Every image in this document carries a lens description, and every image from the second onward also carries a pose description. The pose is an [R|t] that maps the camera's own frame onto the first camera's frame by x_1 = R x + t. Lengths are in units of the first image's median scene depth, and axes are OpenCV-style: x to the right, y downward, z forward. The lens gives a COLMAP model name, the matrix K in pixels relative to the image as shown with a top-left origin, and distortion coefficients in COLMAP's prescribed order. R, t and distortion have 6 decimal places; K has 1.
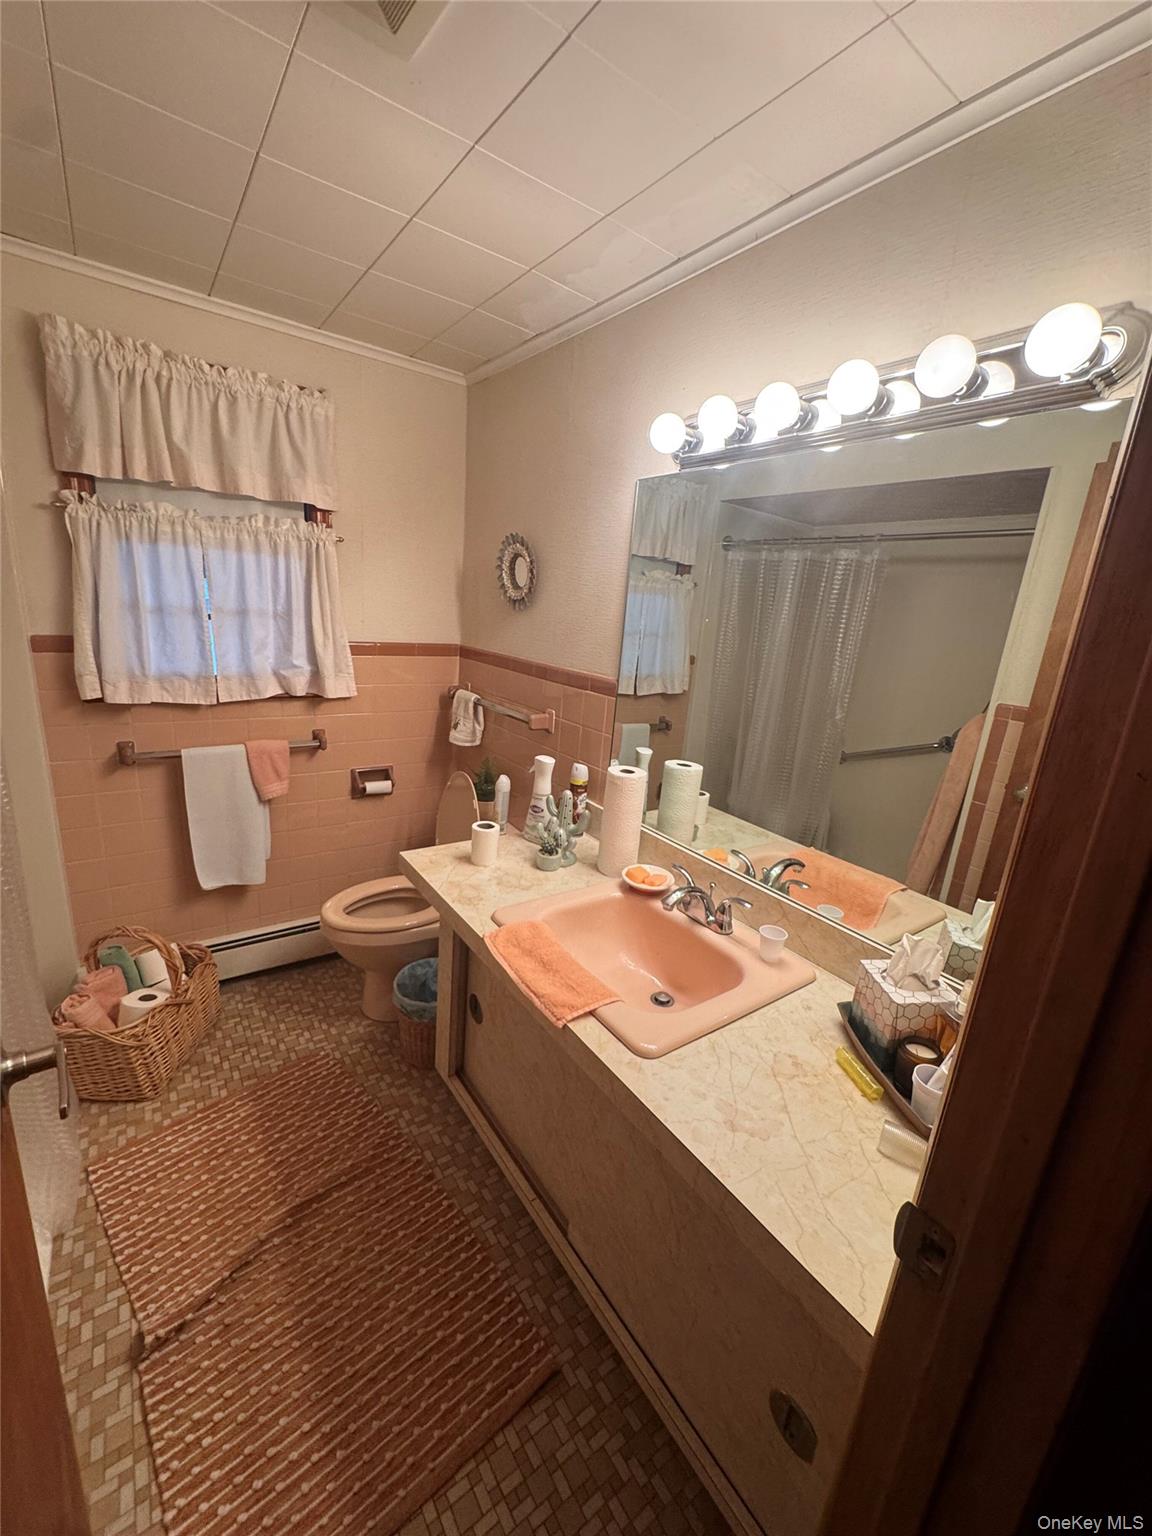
lens RADIAL K [[612.6, 0, 575.8], [0, 612.6, 767.0], [0, 0, 1]] dist [-0.005920, 0.000949]
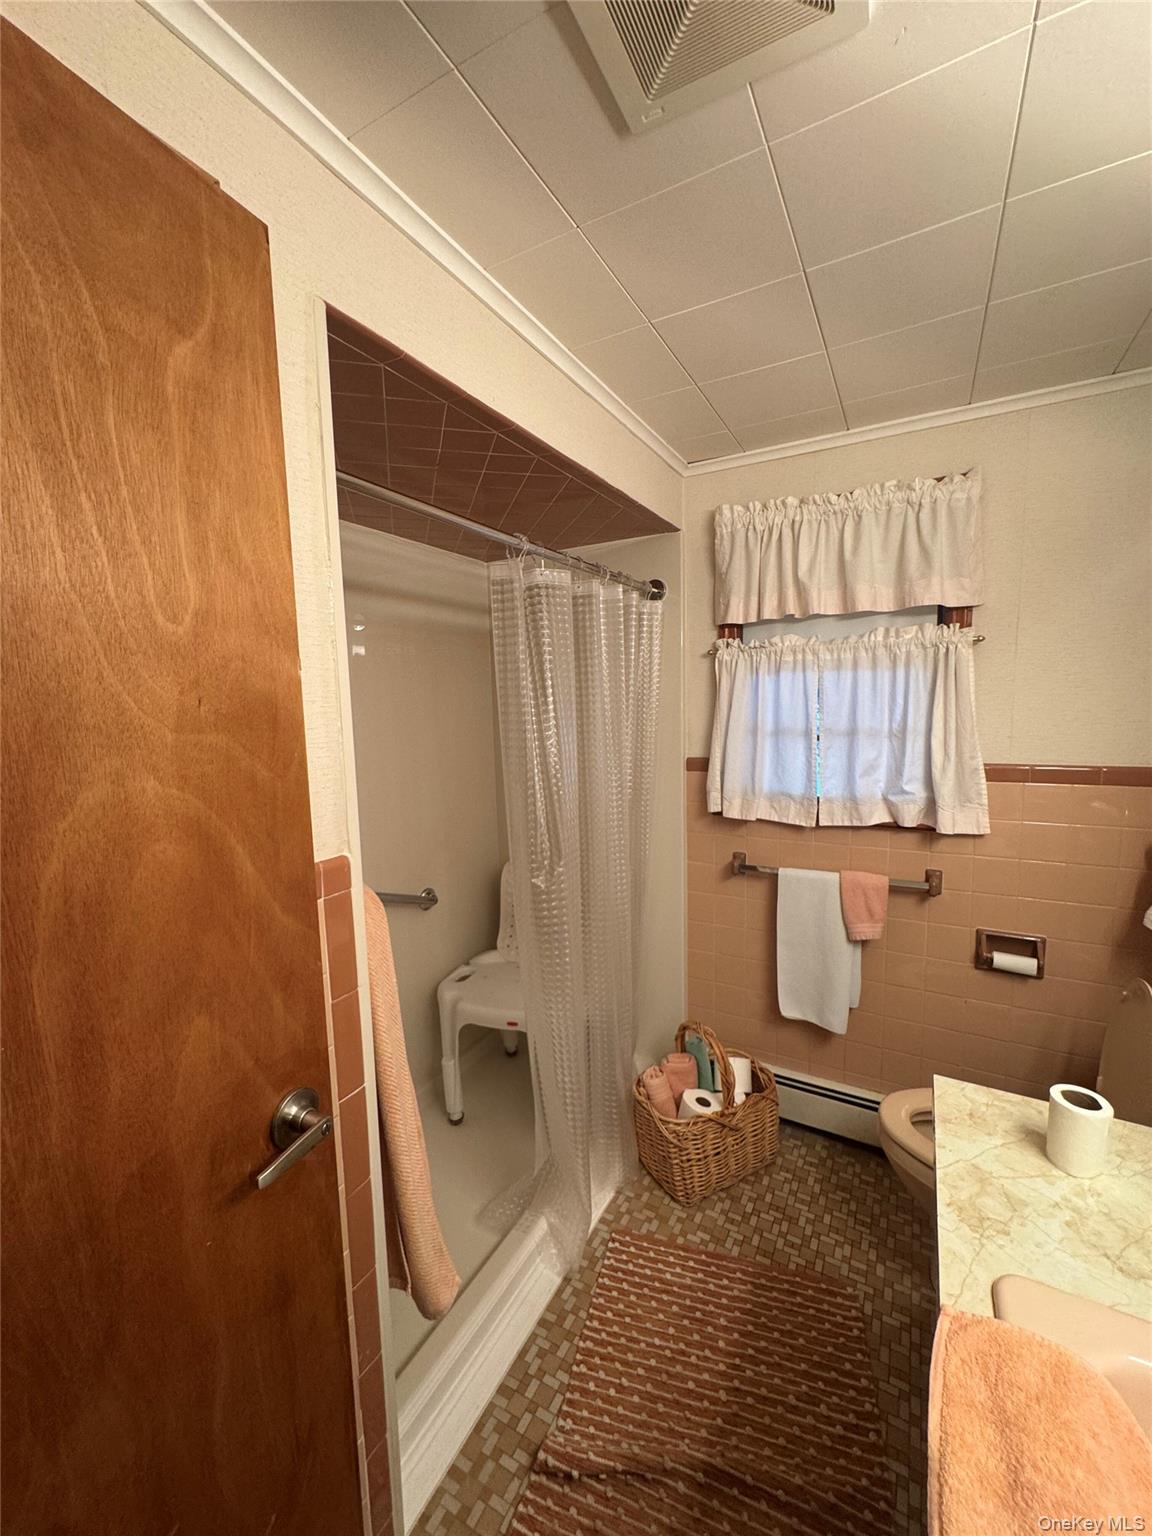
lens RADIAL K [[612.6, 0, 576.9], [0, 612.6, 767.2], [0, 0, 1]] dist [-0.005920, 0.000949]
pose [[0.426399, 0.016299, -0.904388, 0.124933], [-0.179526, 0.981472, -0.066954, -0.065681], [0.886541, 0.190911, 0.421425, 0.253296]]
